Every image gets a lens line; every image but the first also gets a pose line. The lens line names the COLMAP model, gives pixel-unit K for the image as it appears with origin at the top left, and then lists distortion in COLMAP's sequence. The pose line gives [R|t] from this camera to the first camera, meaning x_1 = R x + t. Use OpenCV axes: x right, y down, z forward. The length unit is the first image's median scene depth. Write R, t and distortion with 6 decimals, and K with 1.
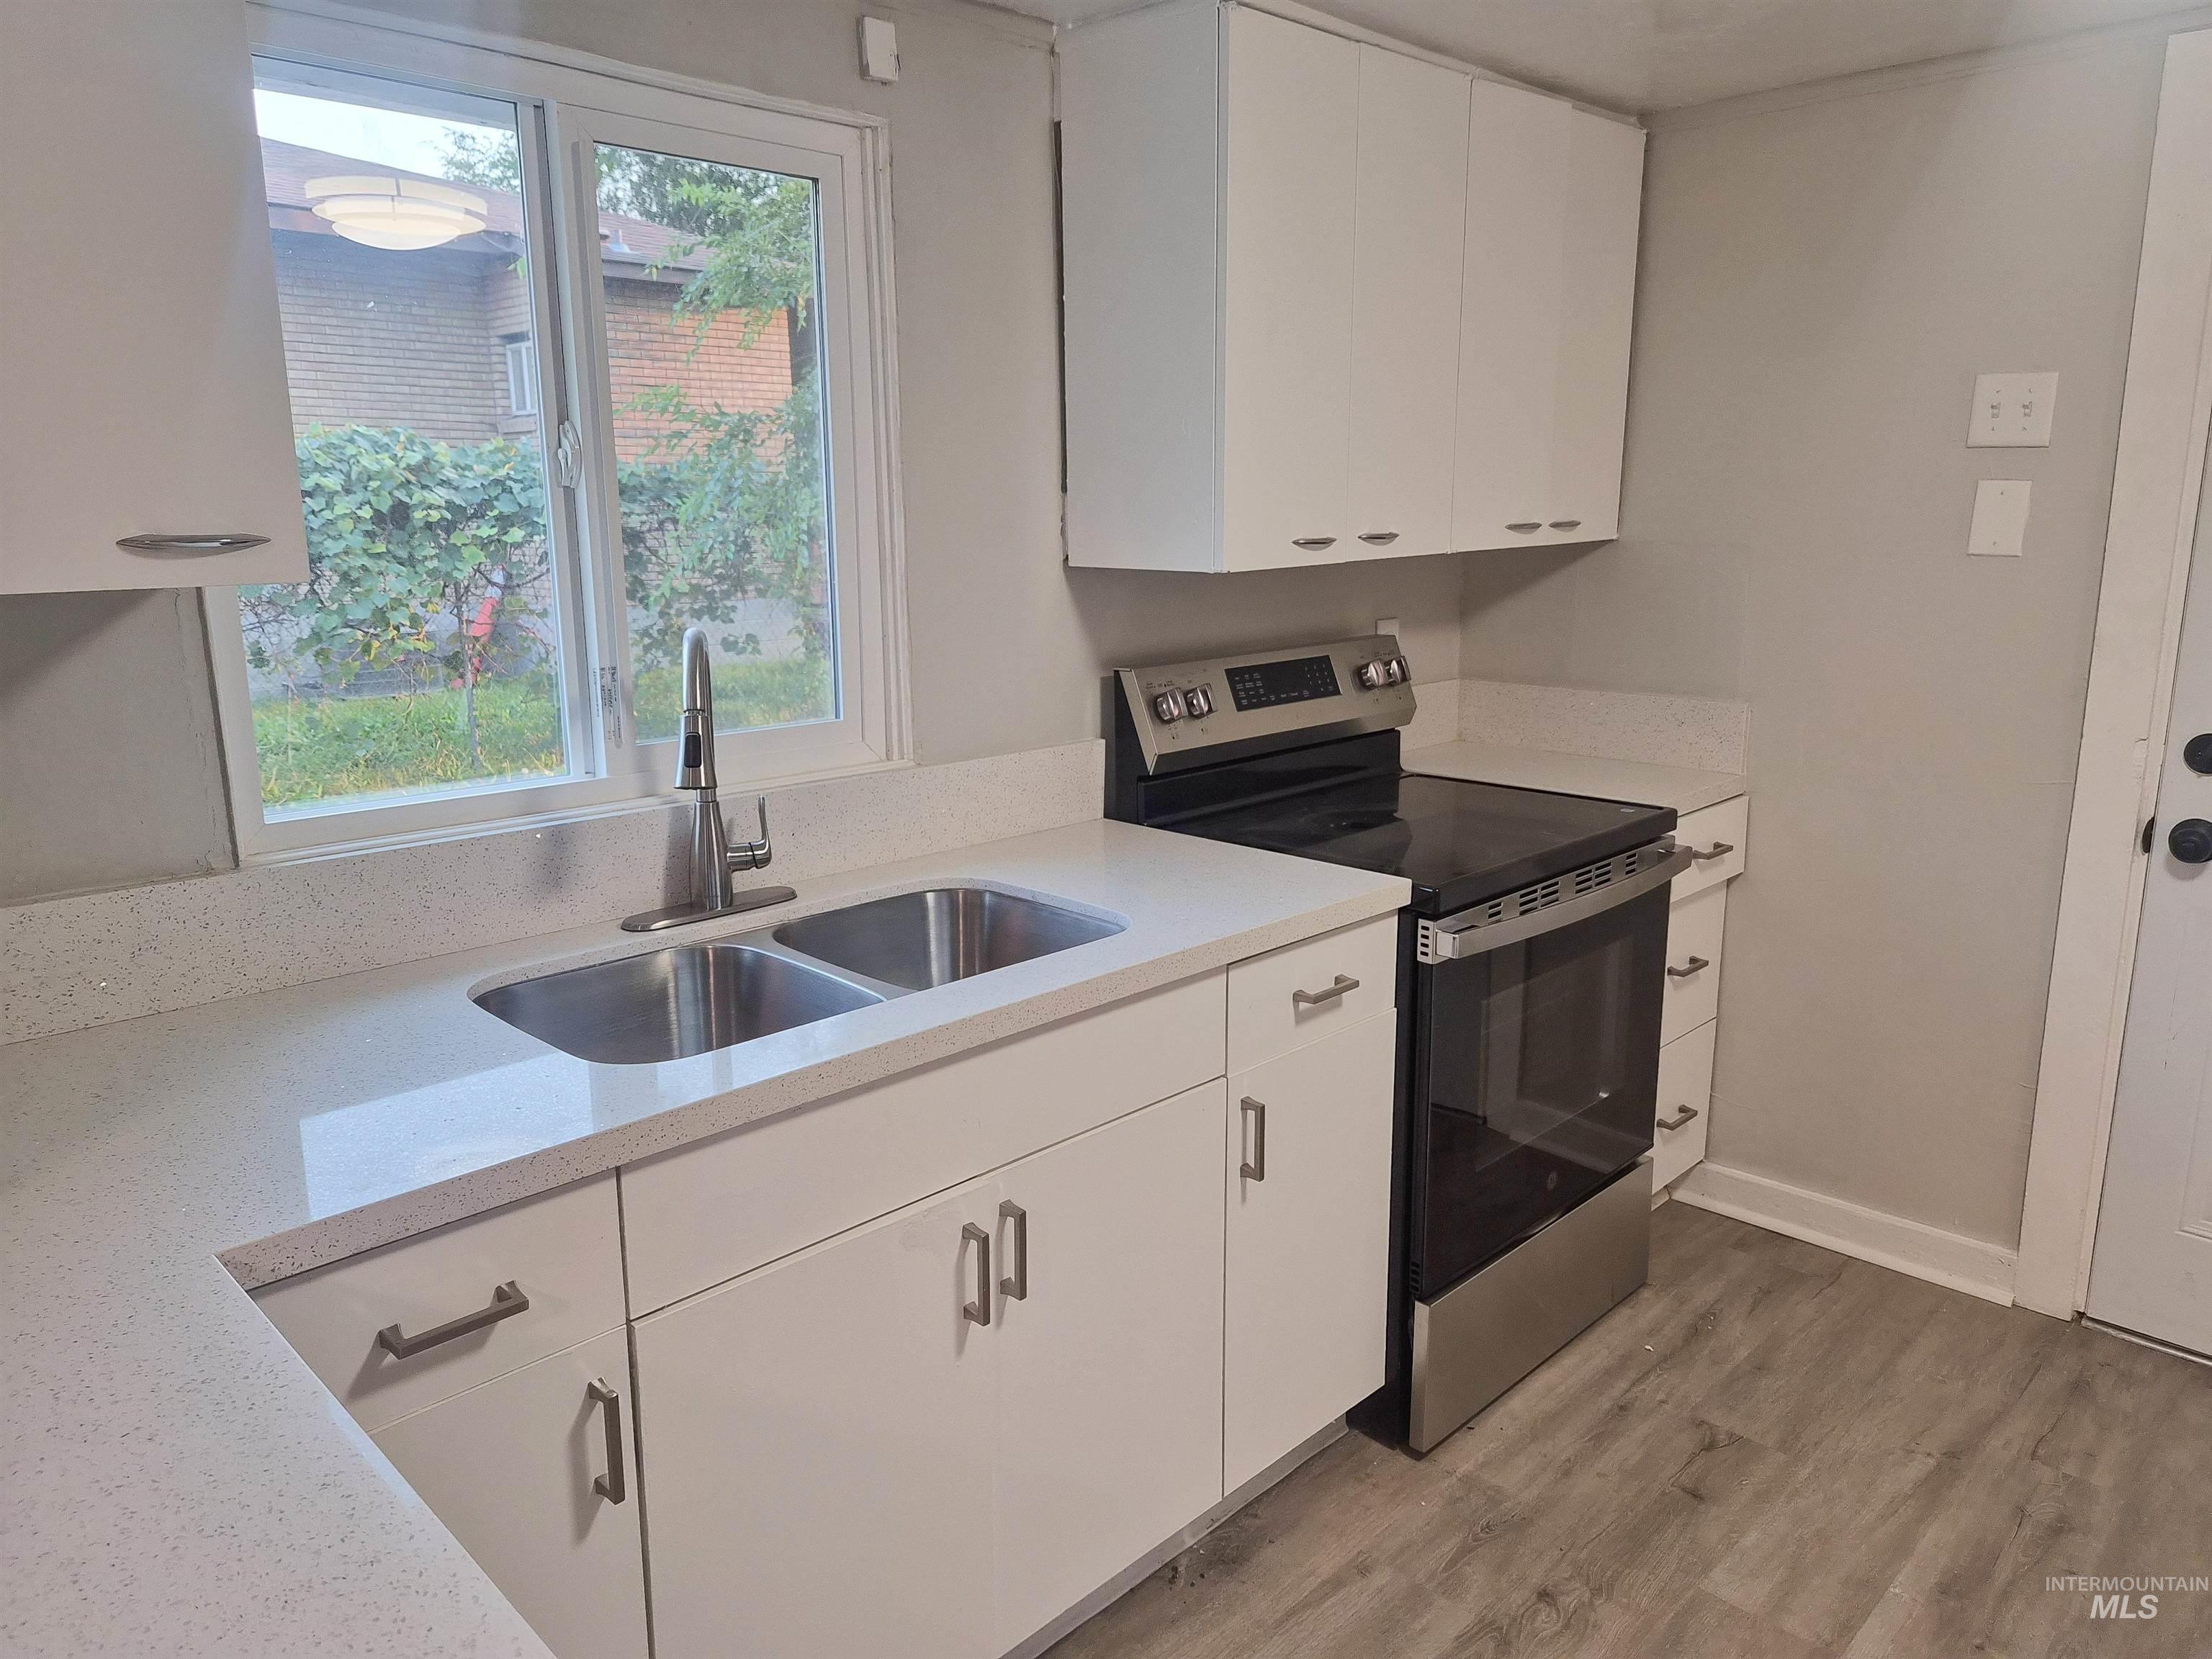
lens RADIAL K [[1549.9, 0, 1106.0], [0, 1549.9, 829.5], [0, 0, 1]] dist [0.049040, -0.001346]
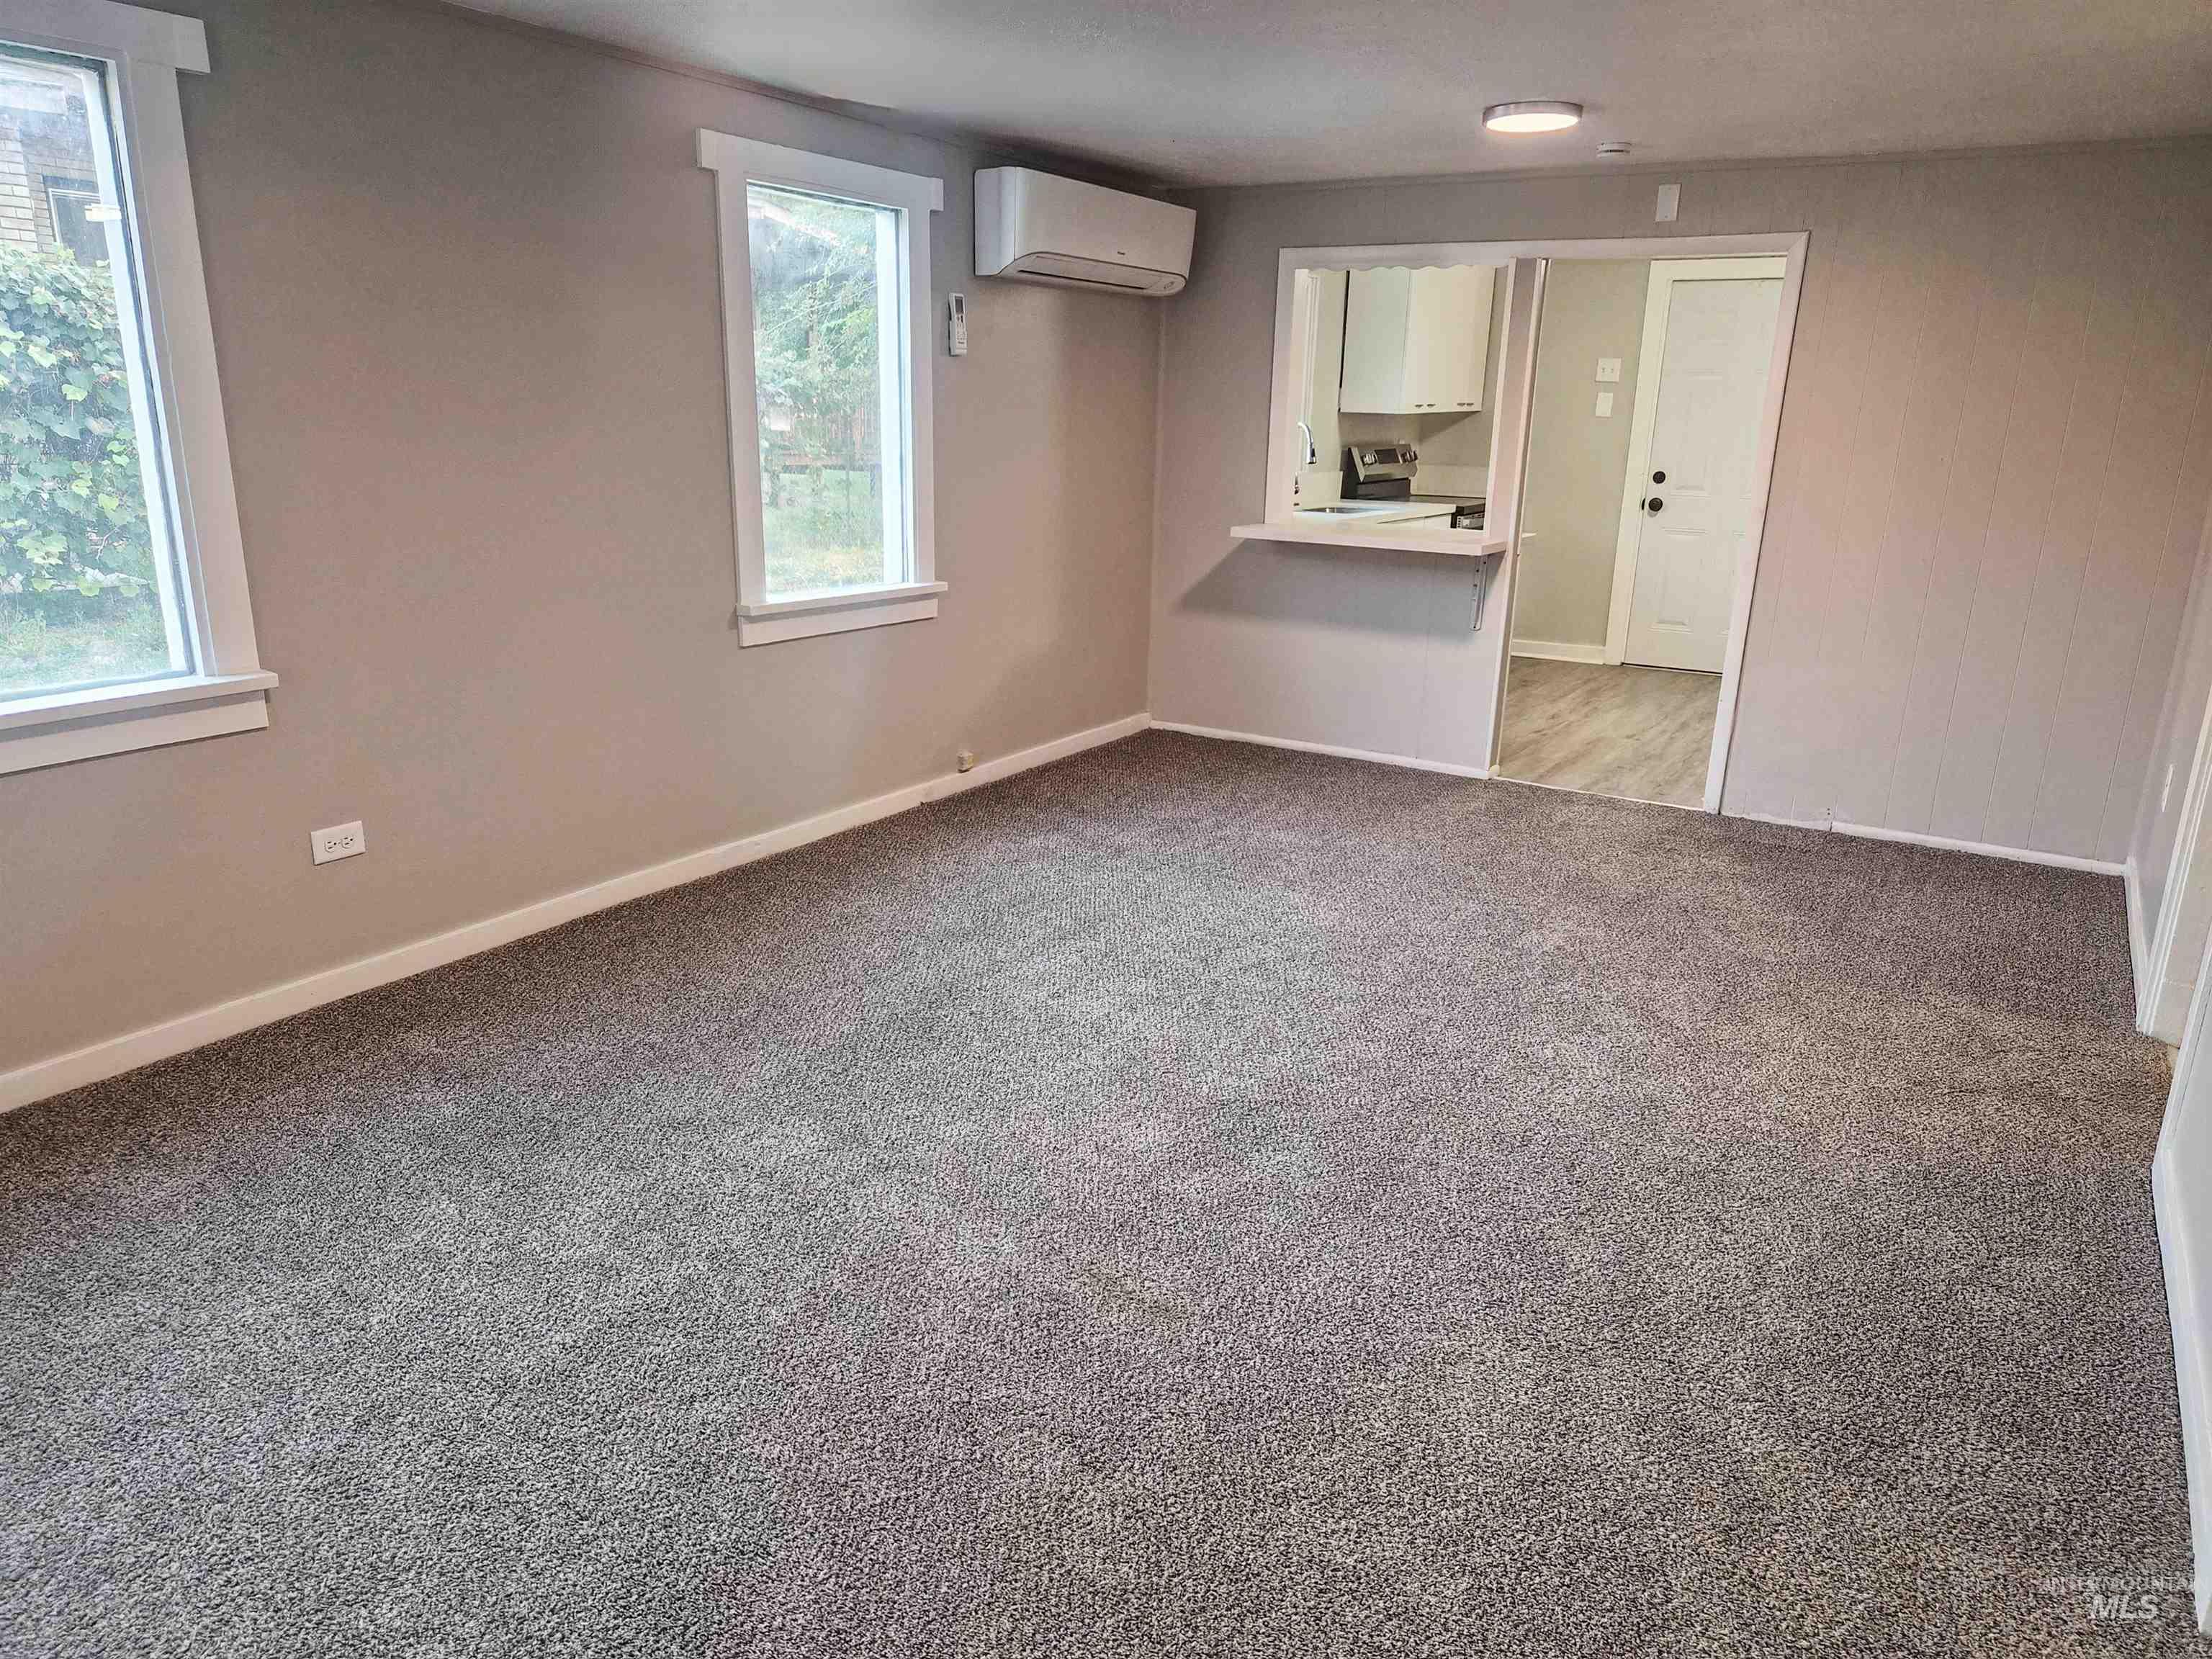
lens RADIAL K [[1498.3, 0, 1106.0], [0, 1498.3, 829.5], [0, 0, 1]] dist [0.052680, 0.000212]
pose [[0.975457, -0.033726, 0.217590, -1.134117], [0.018584, 0.997284, 0.071263, 0.431206], [-0.219402, -0.065470, 0.973435, -1.852522]]
